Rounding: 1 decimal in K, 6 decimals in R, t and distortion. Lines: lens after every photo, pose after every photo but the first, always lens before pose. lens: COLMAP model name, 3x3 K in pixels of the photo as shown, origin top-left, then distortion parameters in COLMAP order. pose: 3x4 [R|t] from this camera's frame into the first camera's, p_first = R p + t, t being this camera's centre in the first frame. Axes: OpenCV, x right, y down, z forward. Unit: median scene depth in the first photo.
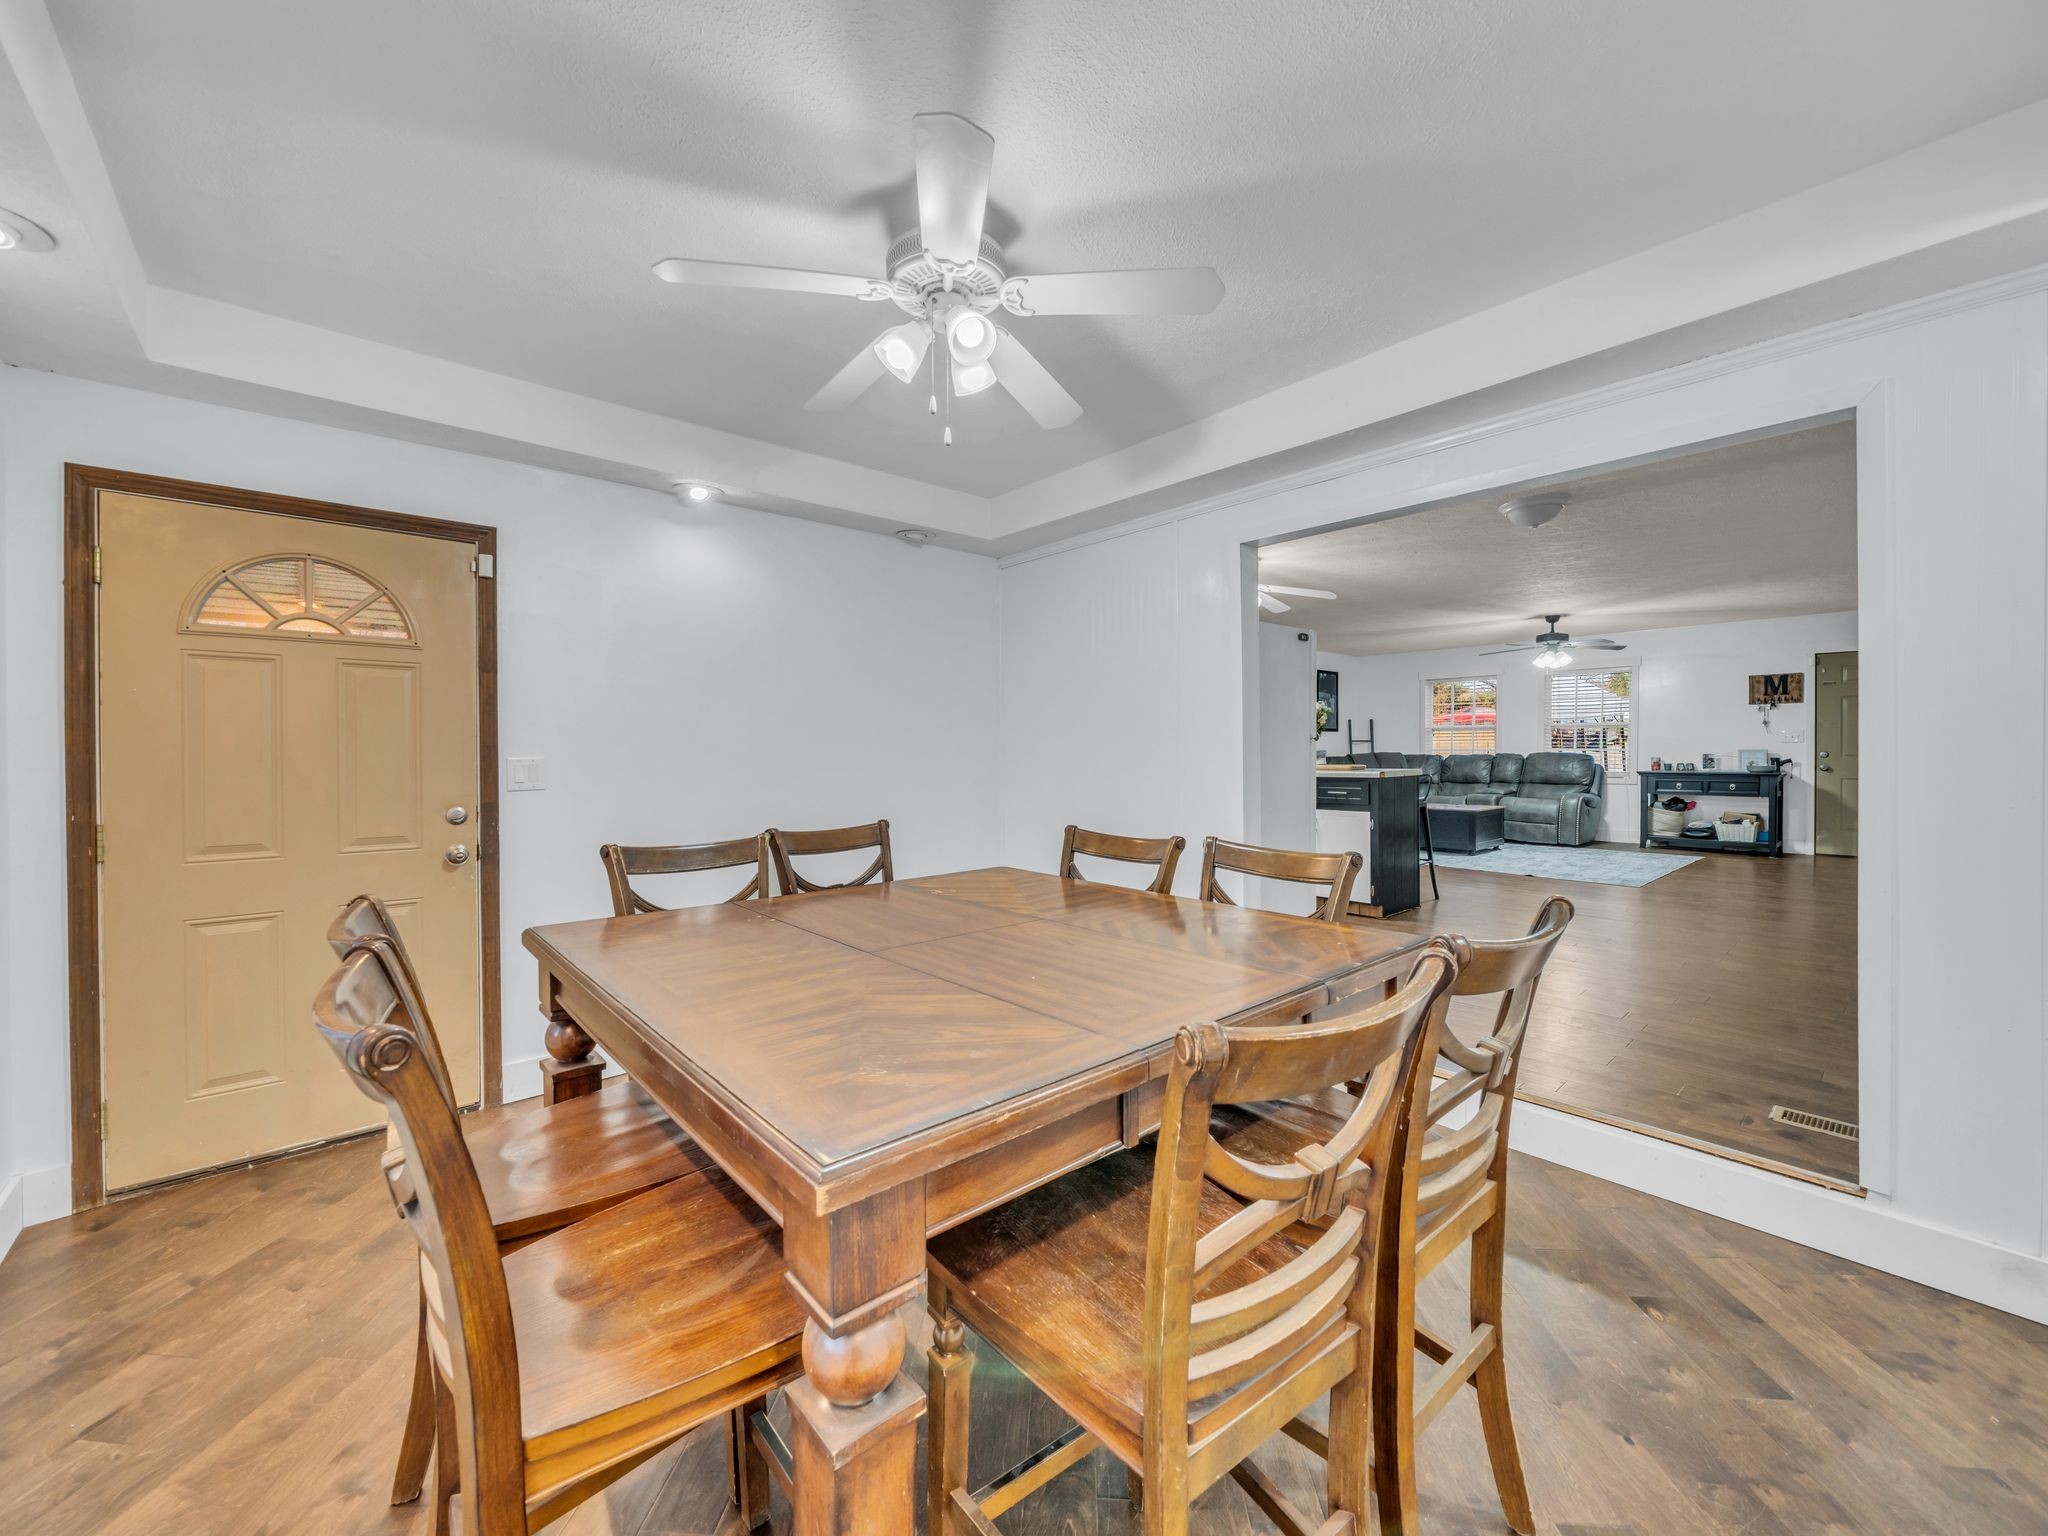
lens RADIAL K [[800.7, 0, 1014.7], [0, 800.7, 763.3], [0, 0, 1]] dist [-0.000913, -0.000137]
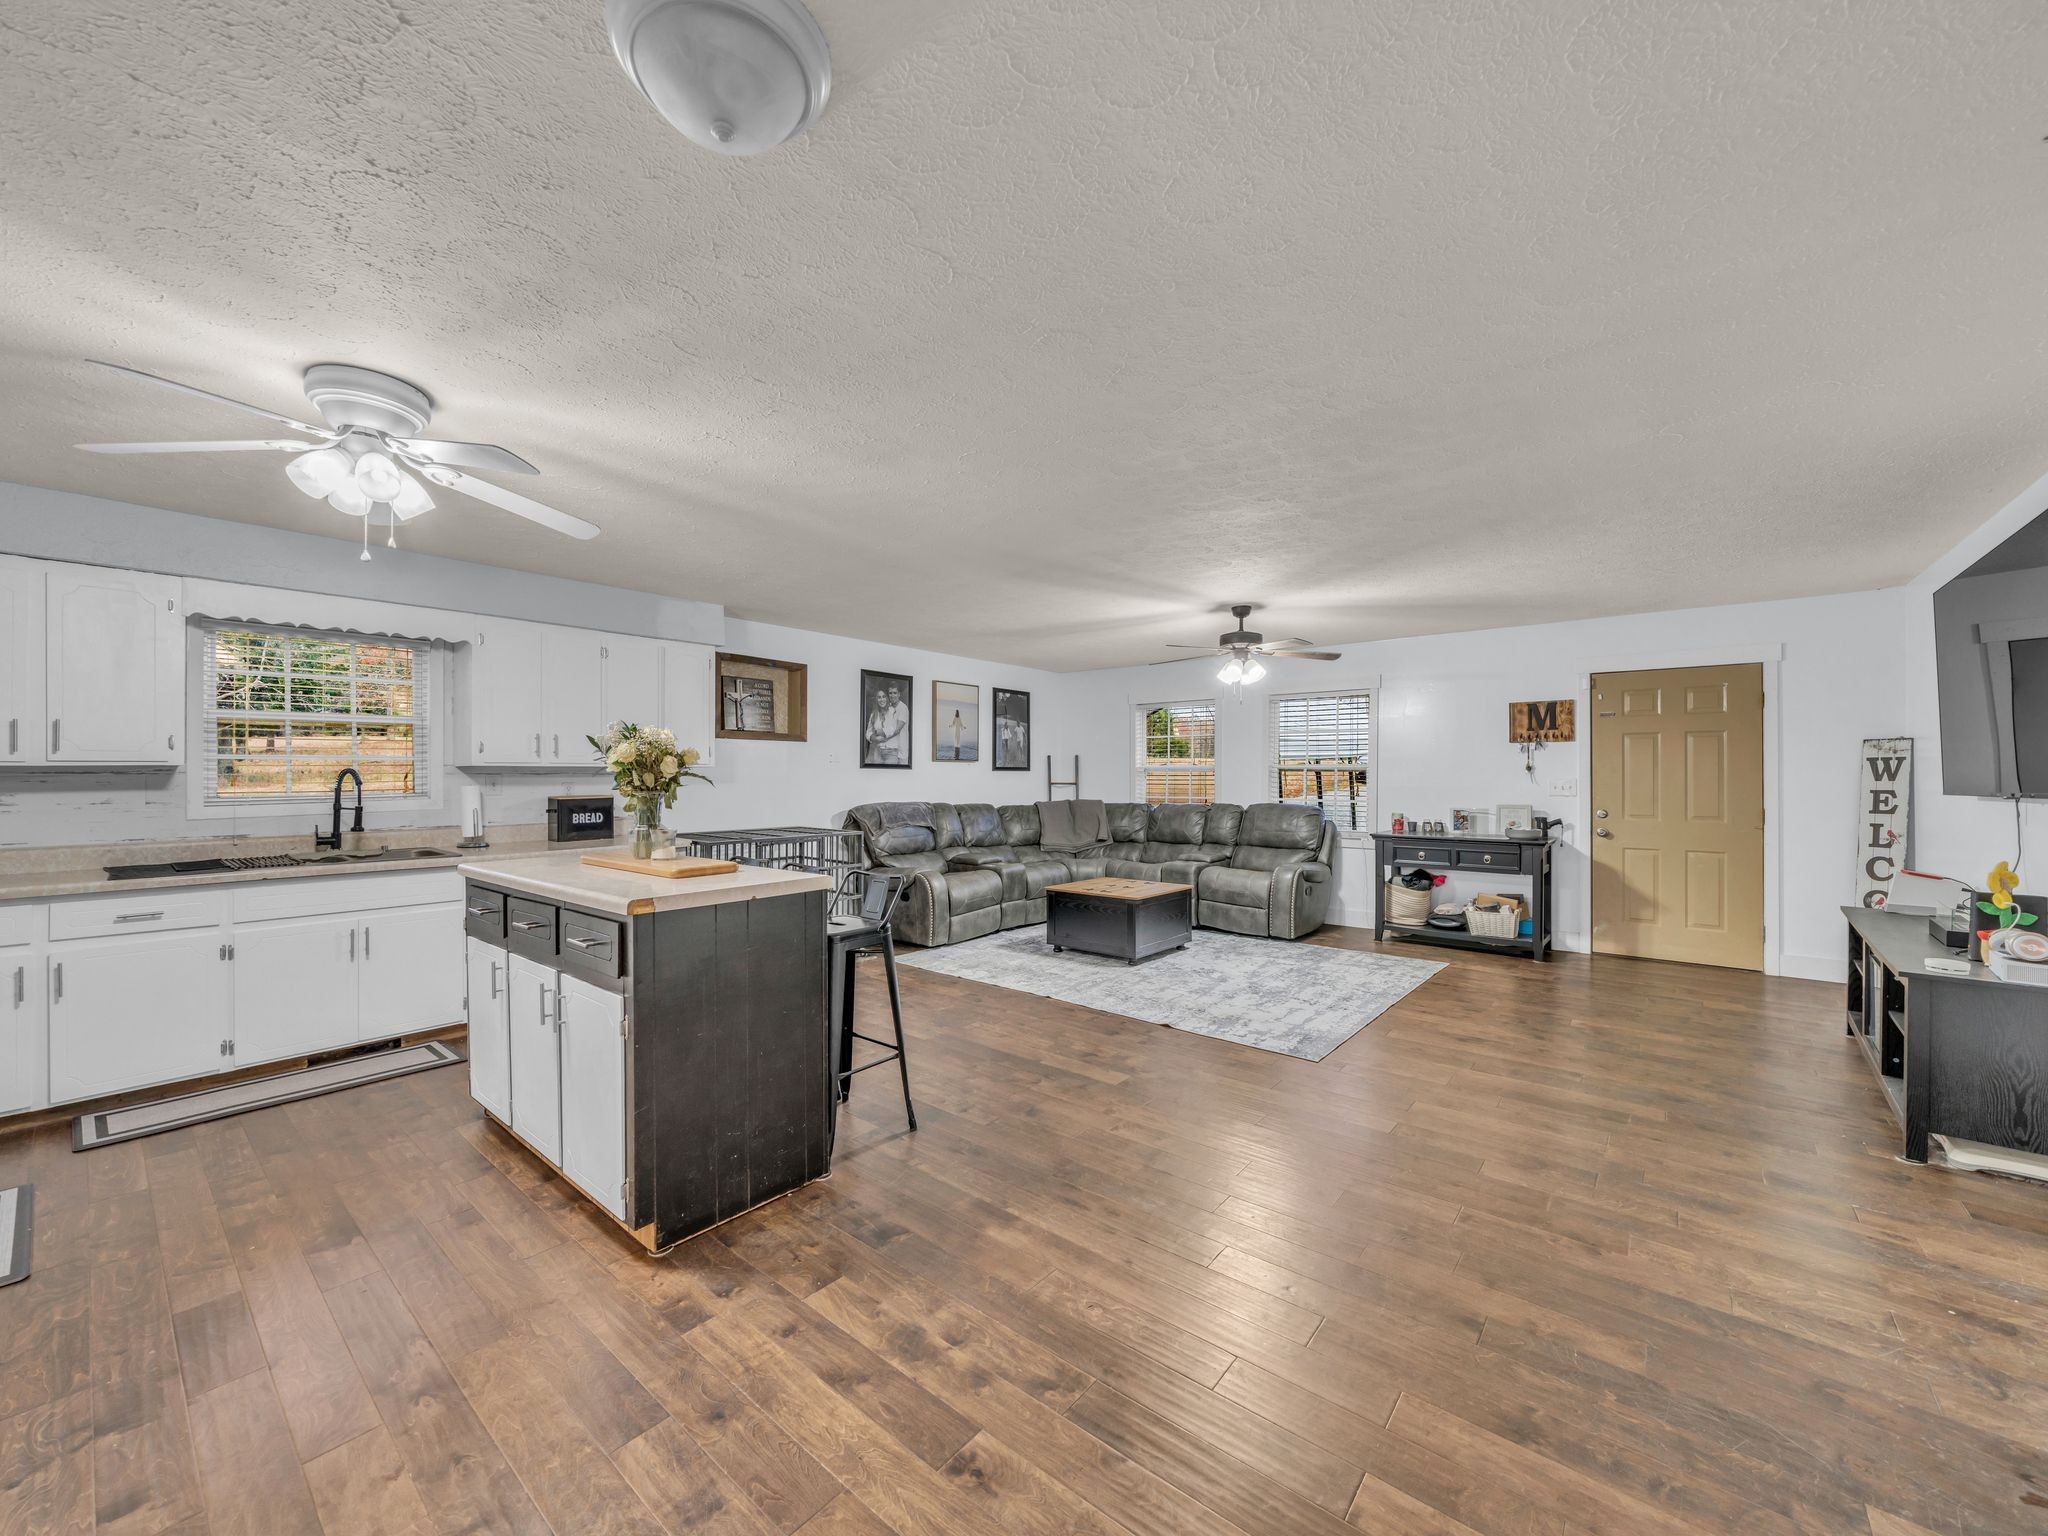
lens RADIAL K [[790.5, 0, 990.5], [0, 790.5, 775.9], [0, 0, 1]] dist [-0.005457, -0.000421]
pose [[0.990914, 0.006959, 0.134320, 0.353910], [-0.004345, 0.999796, -0.019743, -0.027054], [-0.134430, 0.018980, 0.990741, 0.353581]]
